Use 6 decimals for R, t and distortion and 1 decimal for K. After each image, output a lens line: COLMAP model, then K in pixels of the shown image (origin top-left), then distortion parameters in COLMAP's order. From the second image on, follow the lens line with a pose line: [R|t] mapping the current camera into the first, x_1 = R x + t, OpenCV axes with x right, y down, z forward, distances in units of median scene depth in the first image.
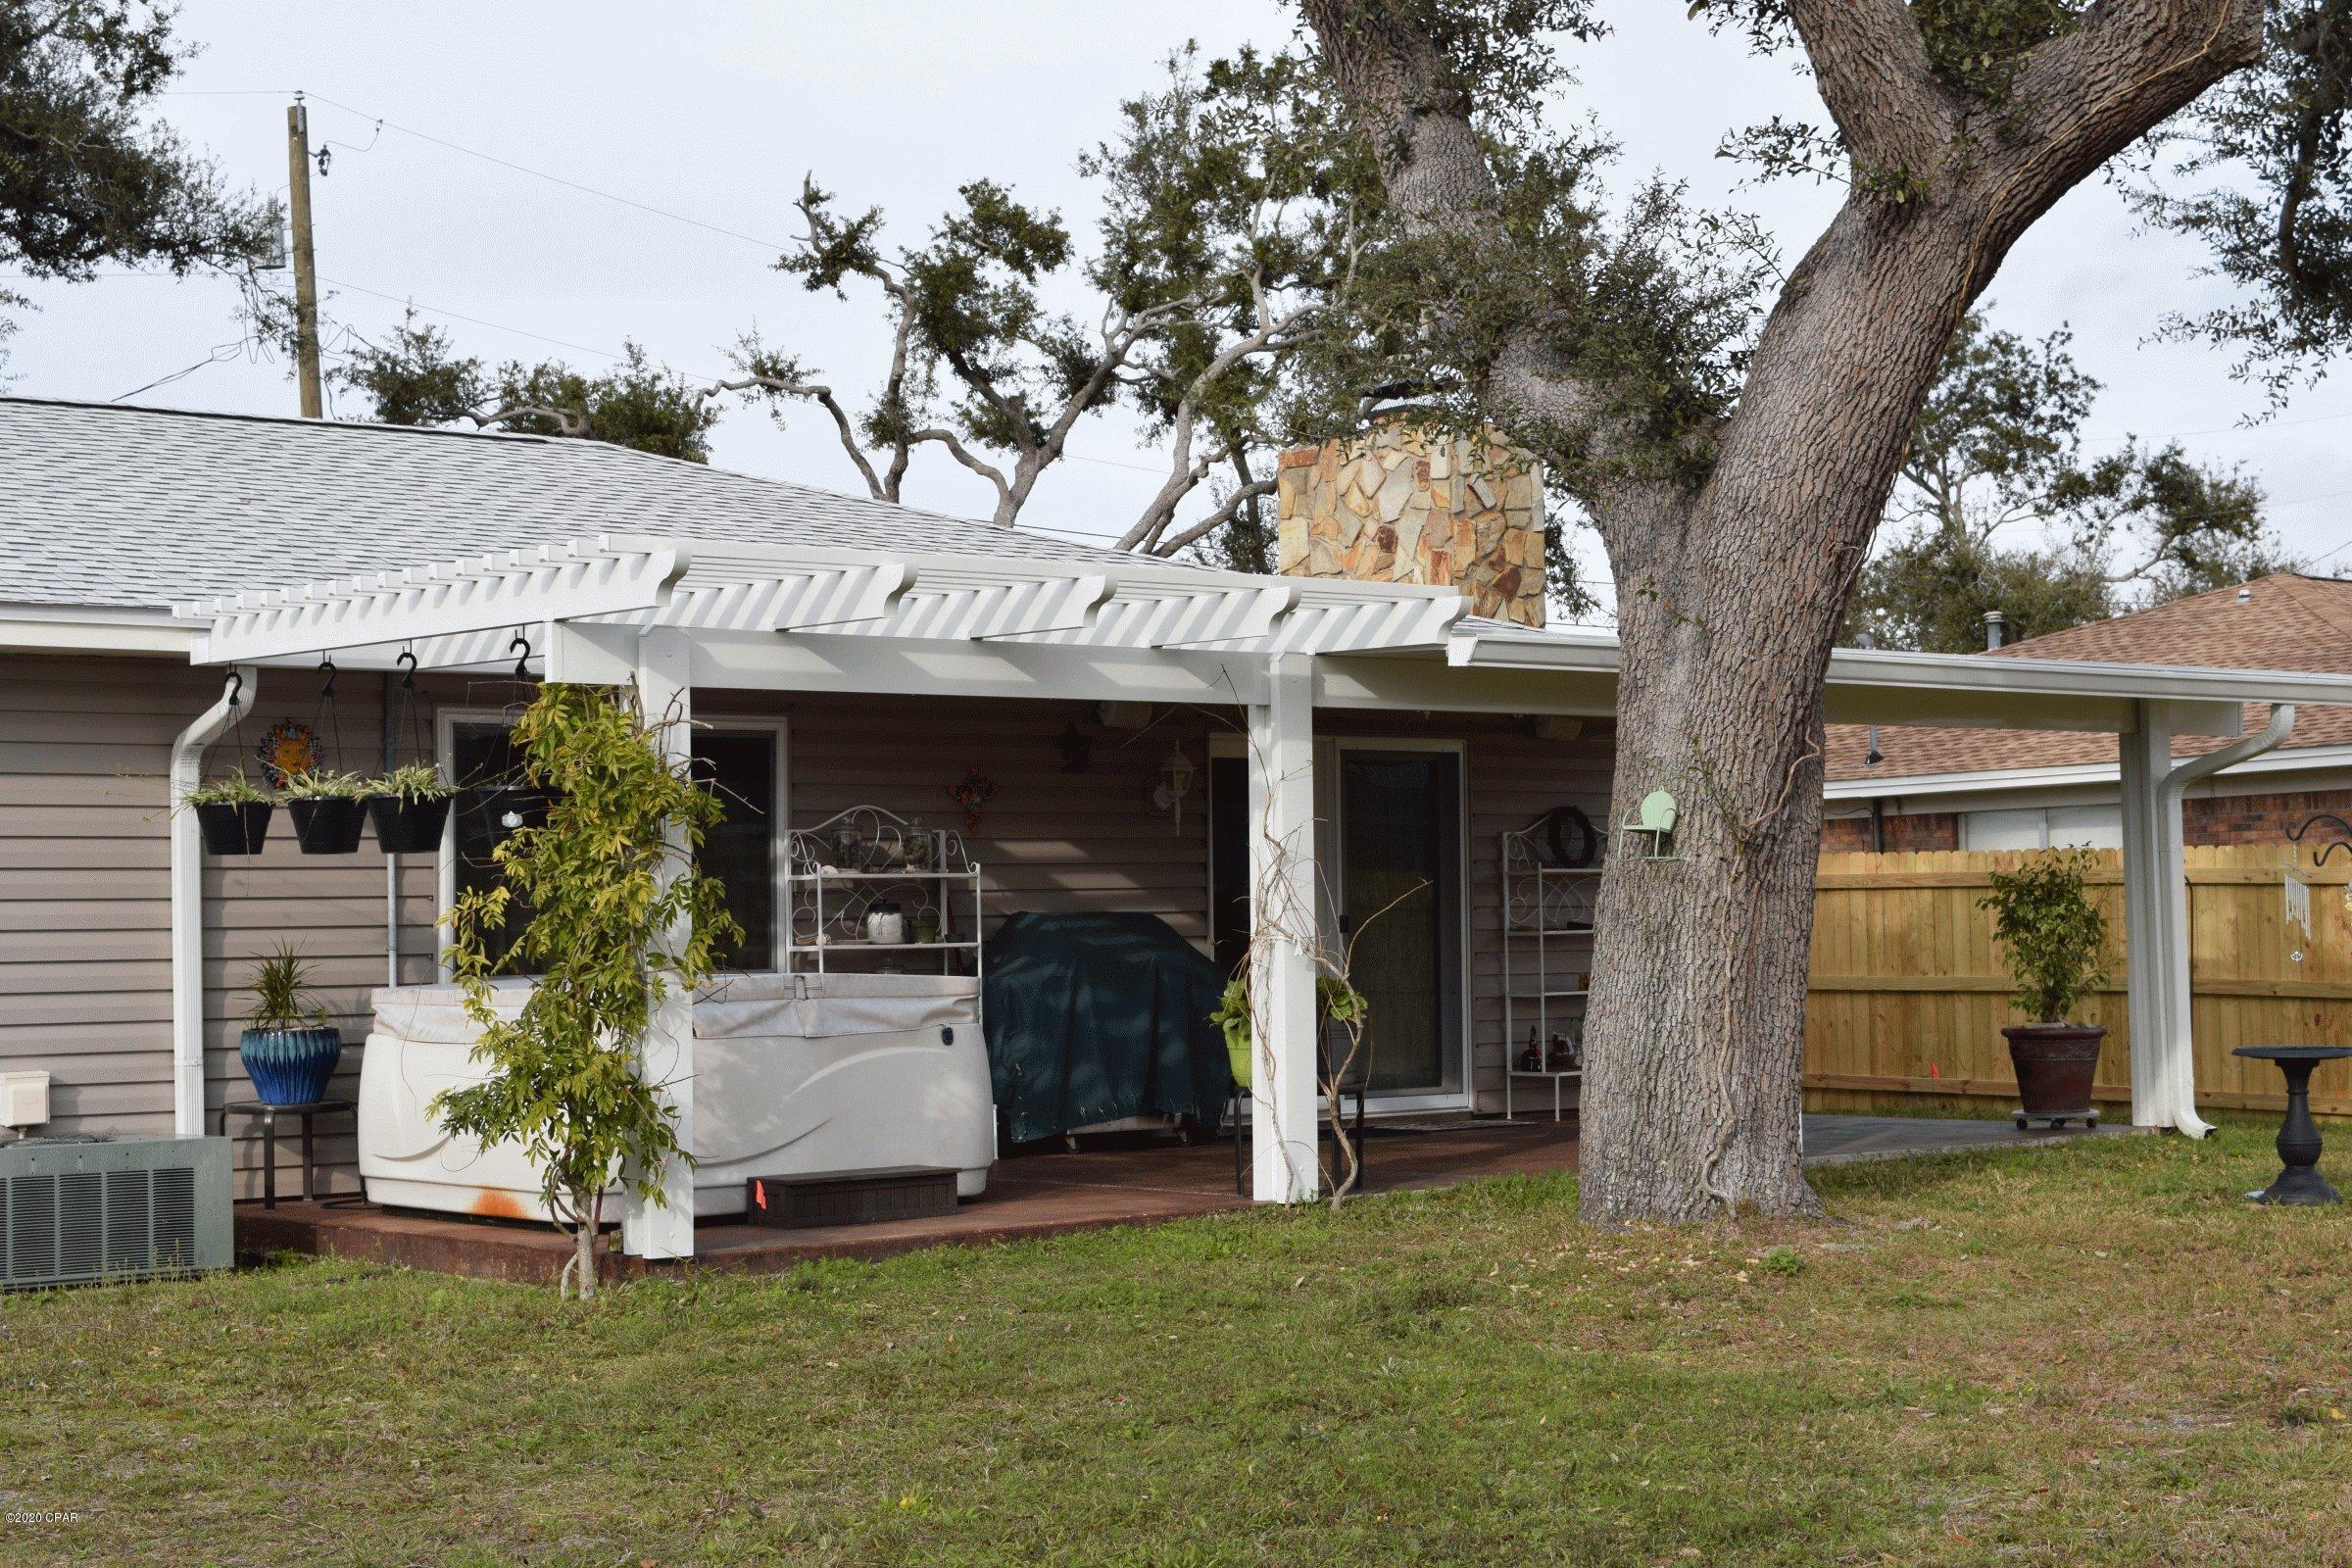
lens RADIAL K [[3472.6, 0, 1168.2], [0, 3472.6, 783.4], [0, 0, 1]] dist [-0.022883, 0.000000]
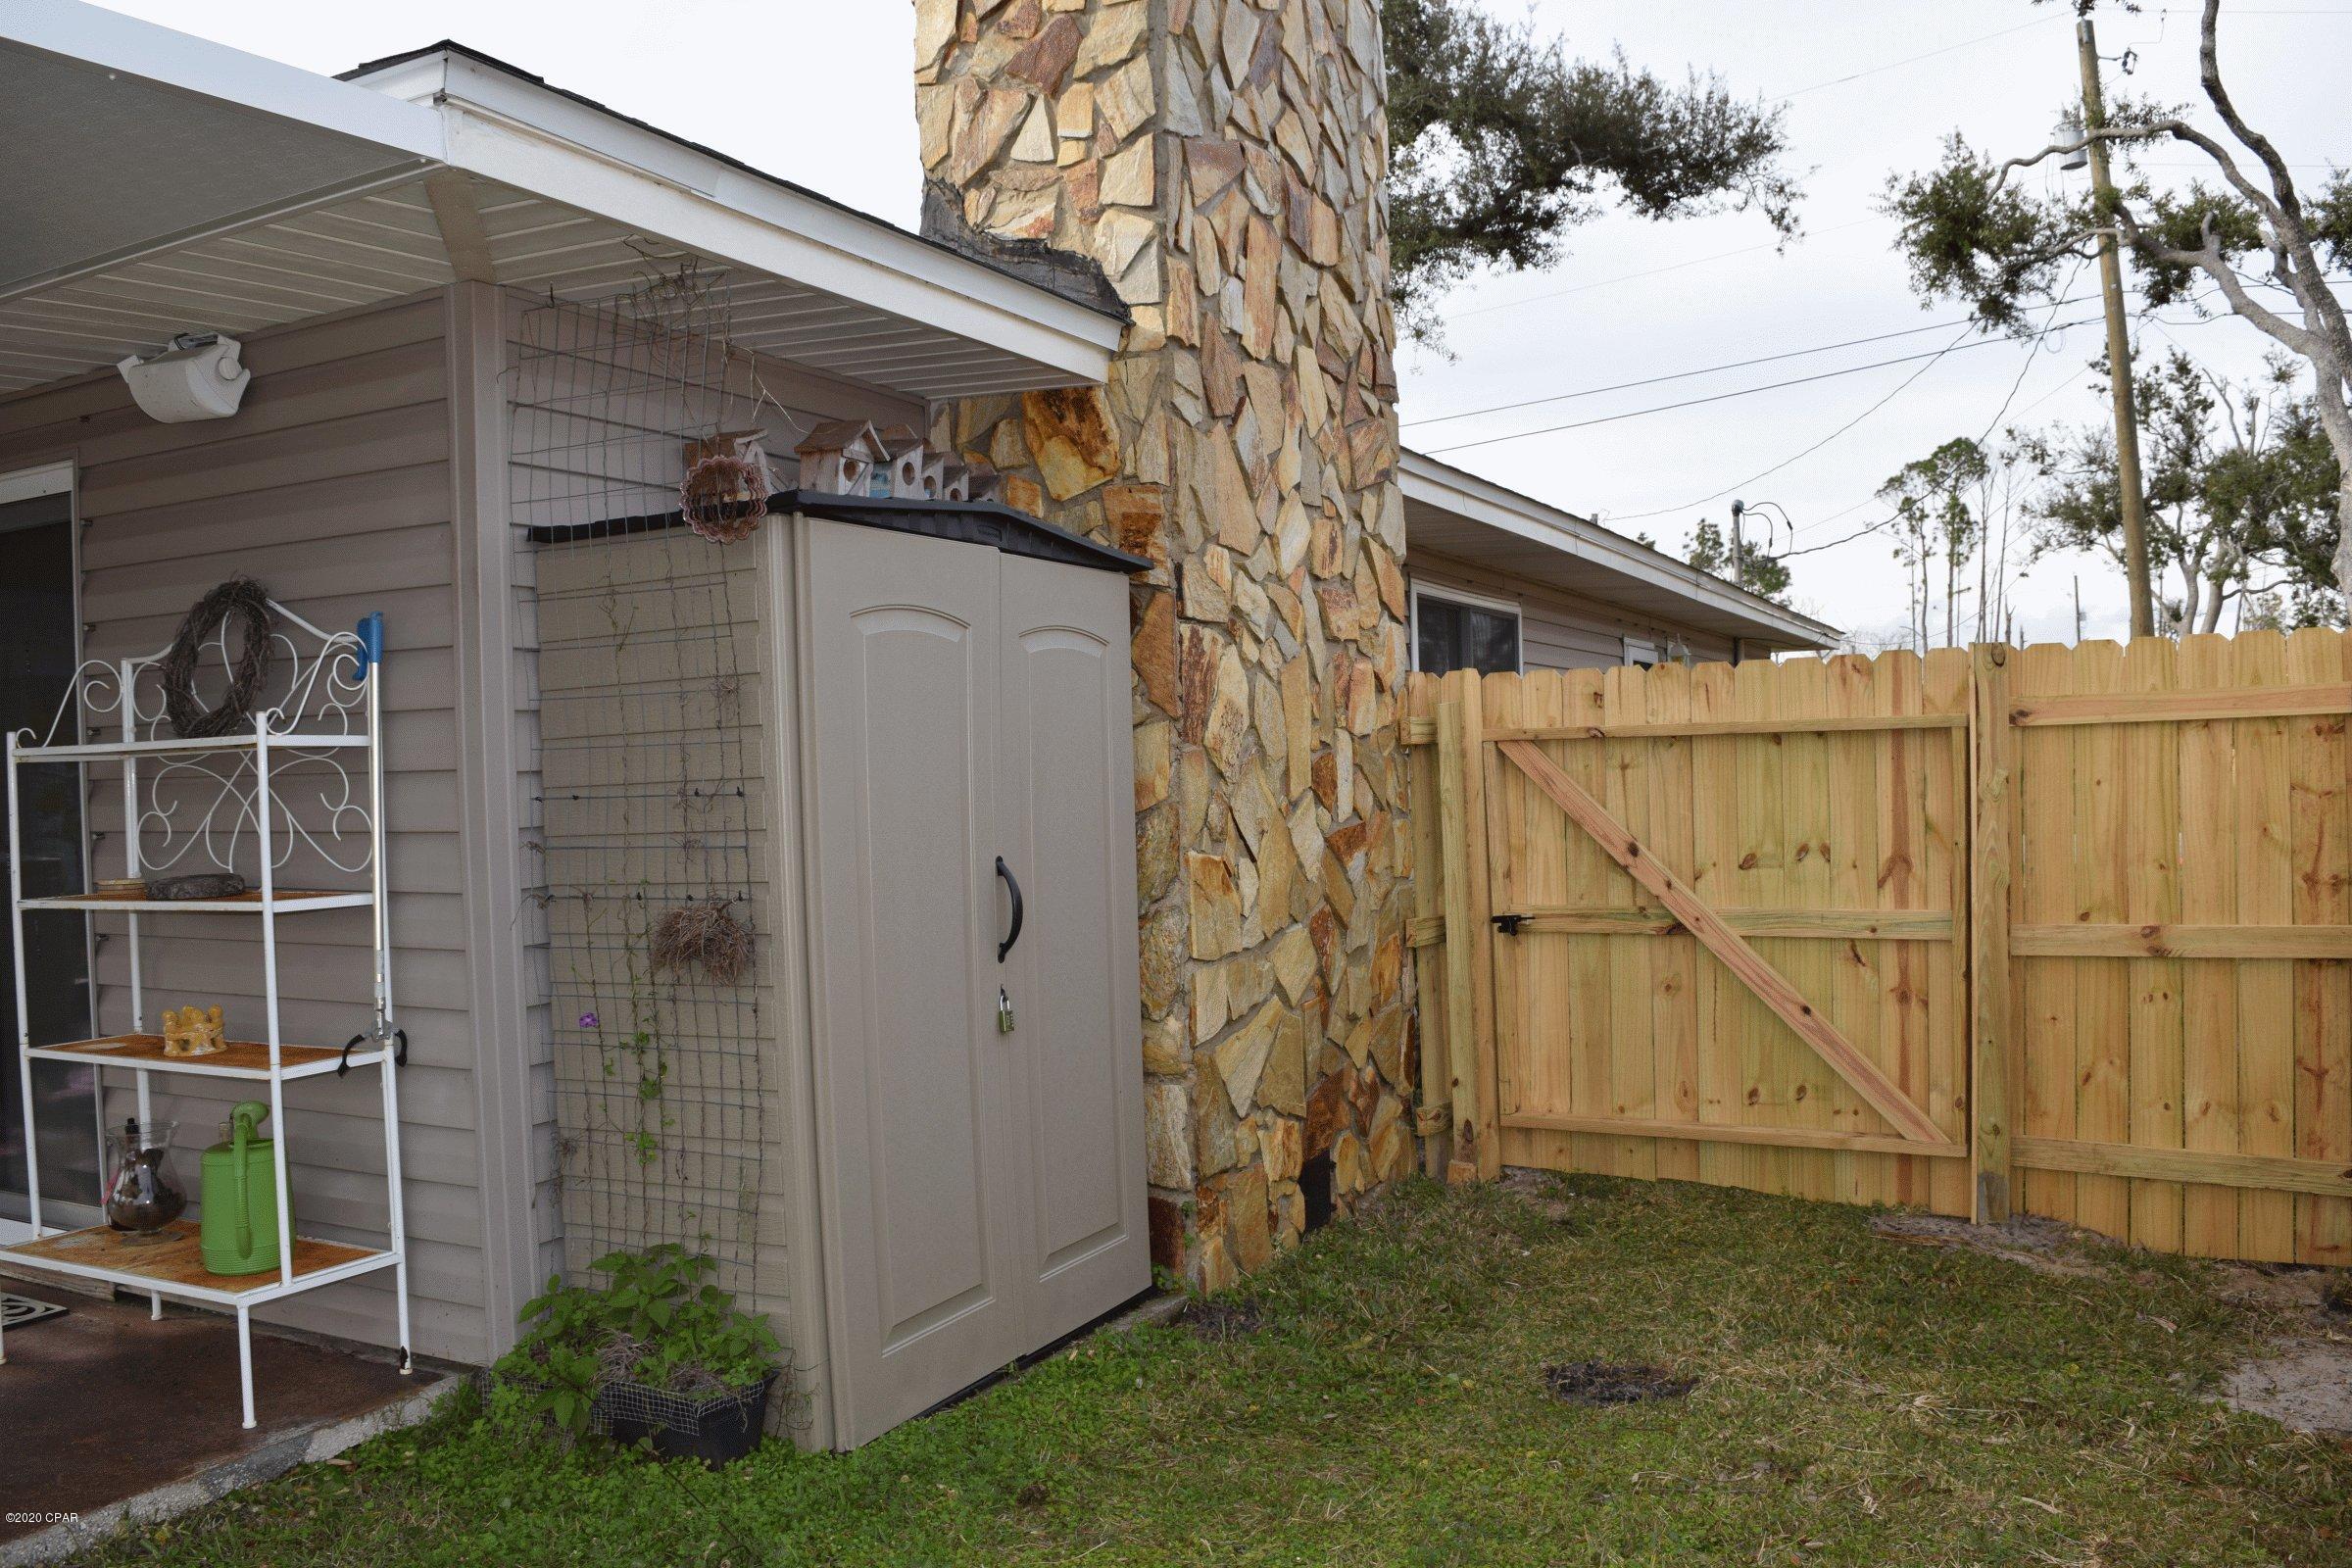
lens RADIAL K [[1847.9, 0, 1186.0], [0, 1847.9, 783.0], [0, 0, 1]] dist [-0.099323, 0.024763]
pose [[0.424781, 0.014063, -0.905187, 0.315765], [0.061507, 0.997121, 0.044356, 0.024673], [0.903204, -0.074517, 0.422693, 0.914525]]
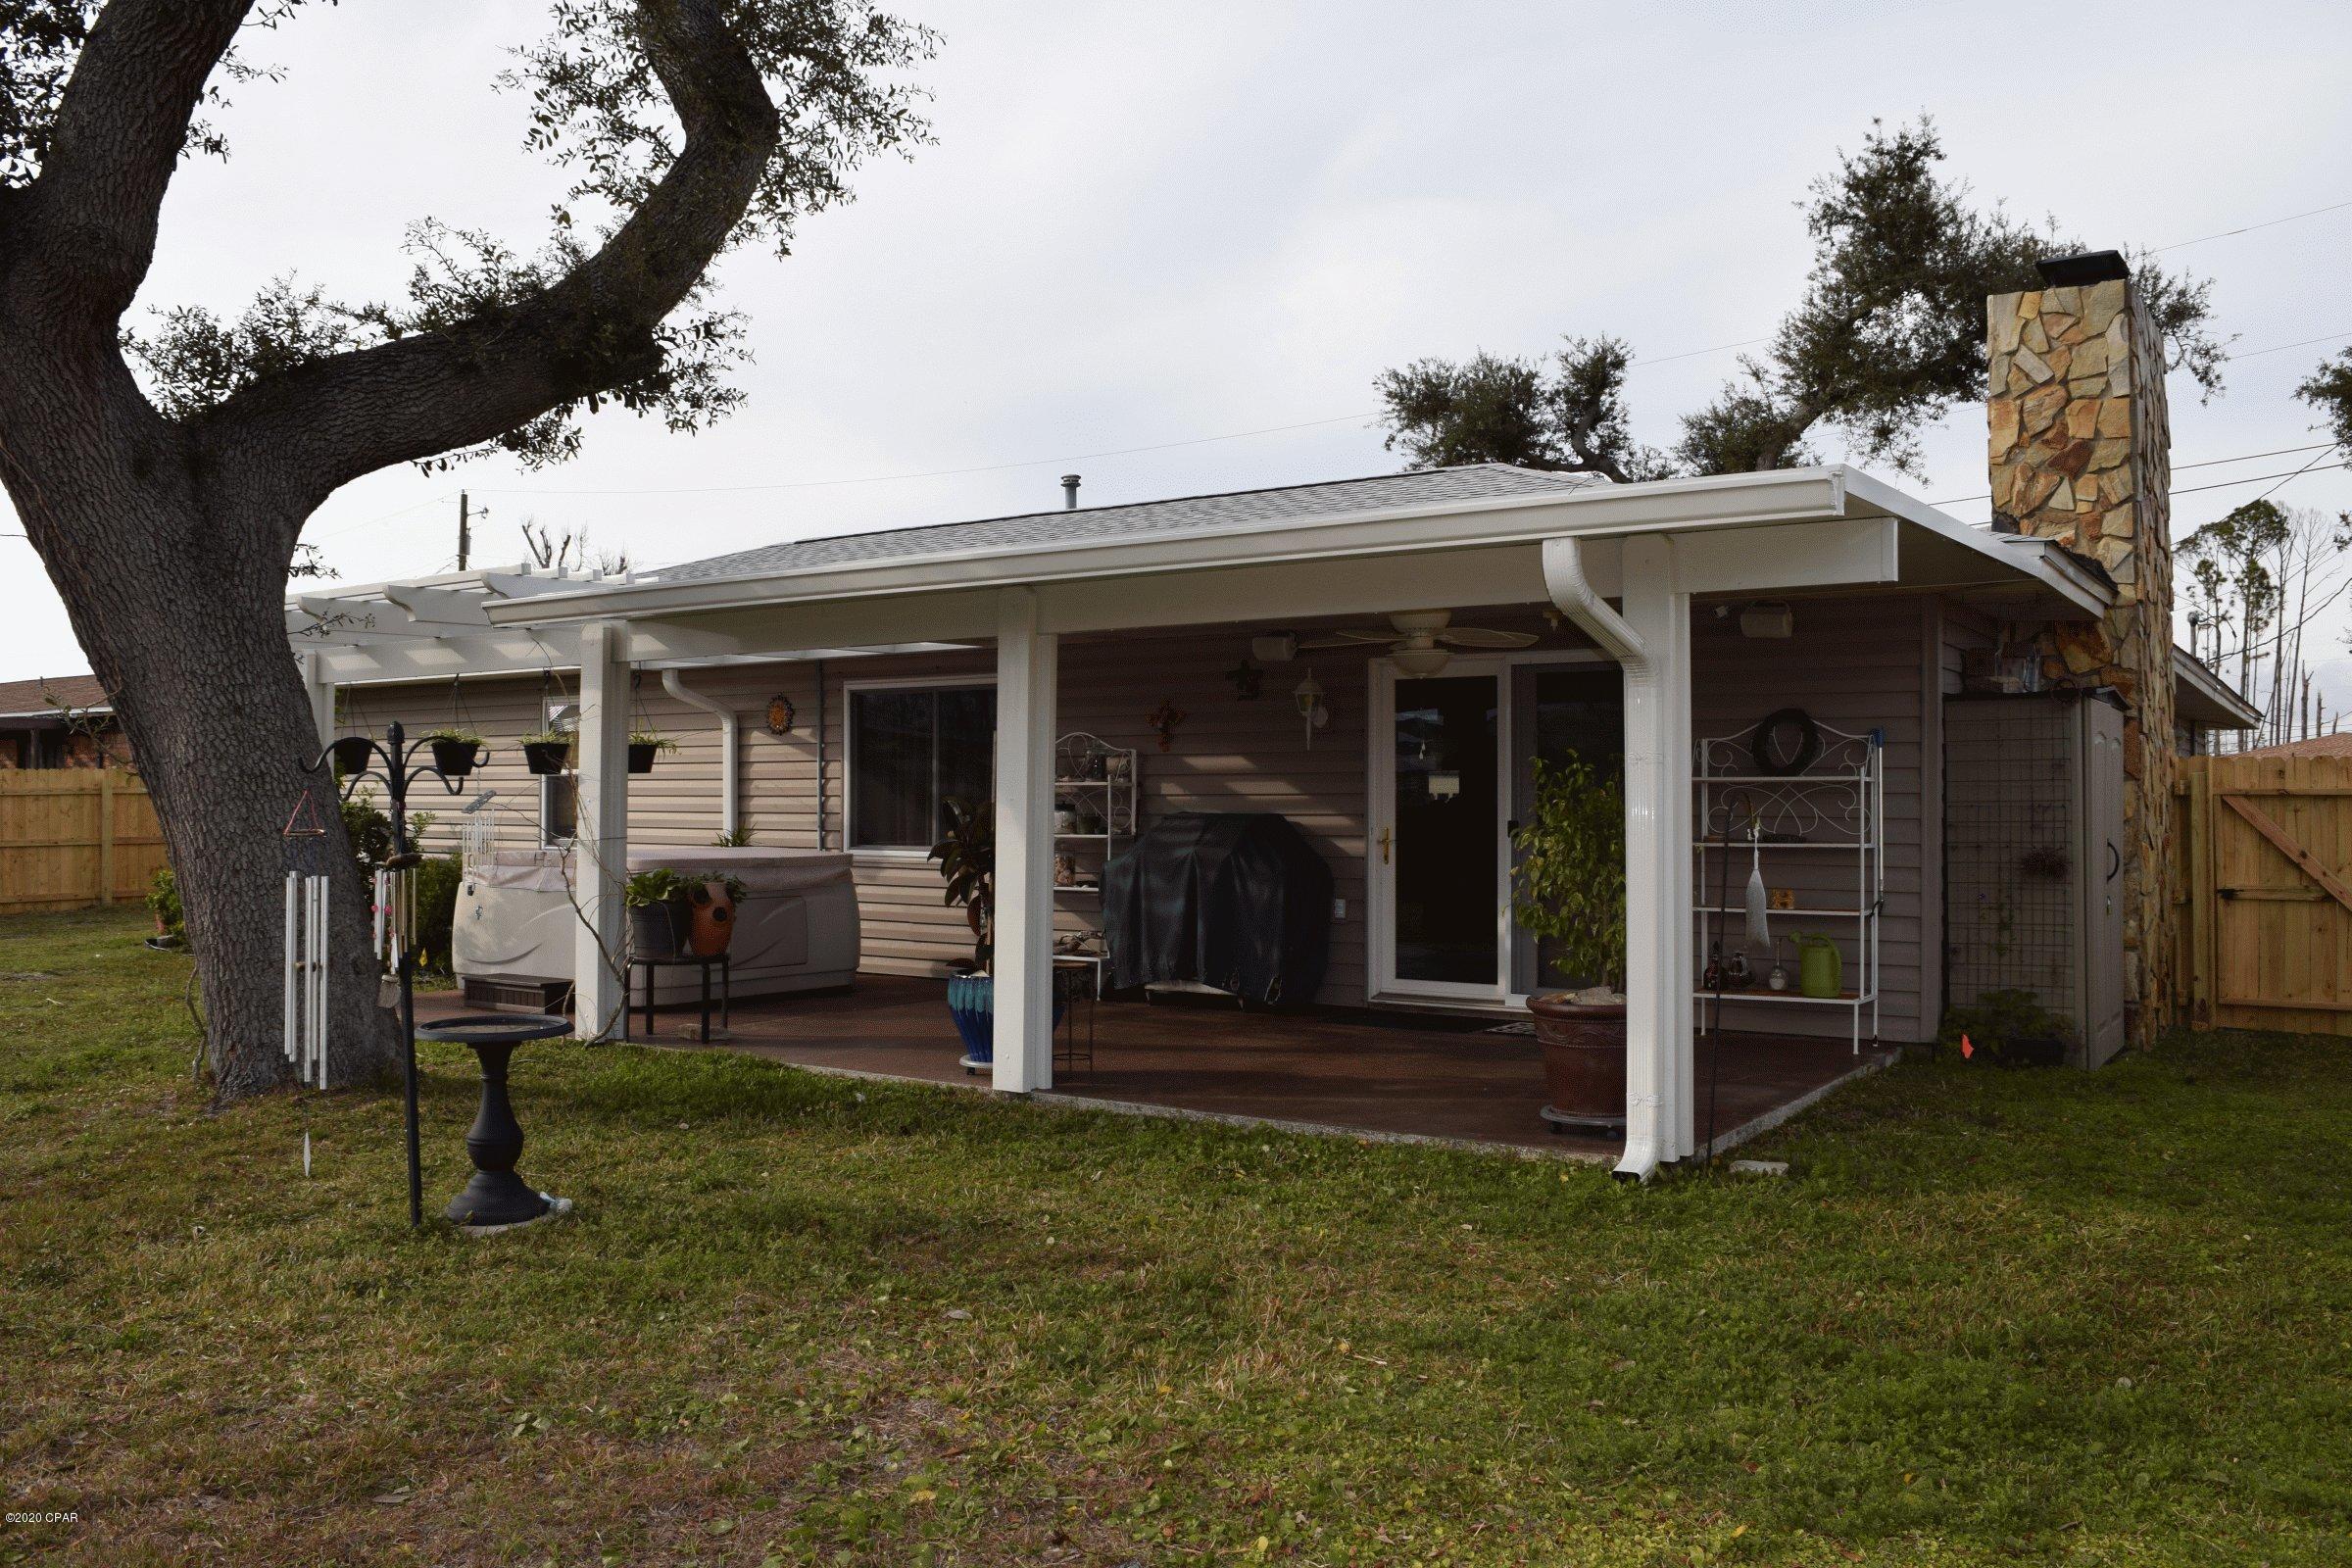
lens RADIAL K [[1847.9, 0, 1186.4], [0, 1847.9, 779.3], [0, 0, 1]] dist [-0.099323, 0.024763]
pose [[0.306786, 0.005268, -0.951764, 0.479594], [0.032047, 0.999361, 0.015861, 0.011372], [0.951239, -0.035367, 0.306421, 0.632038]]
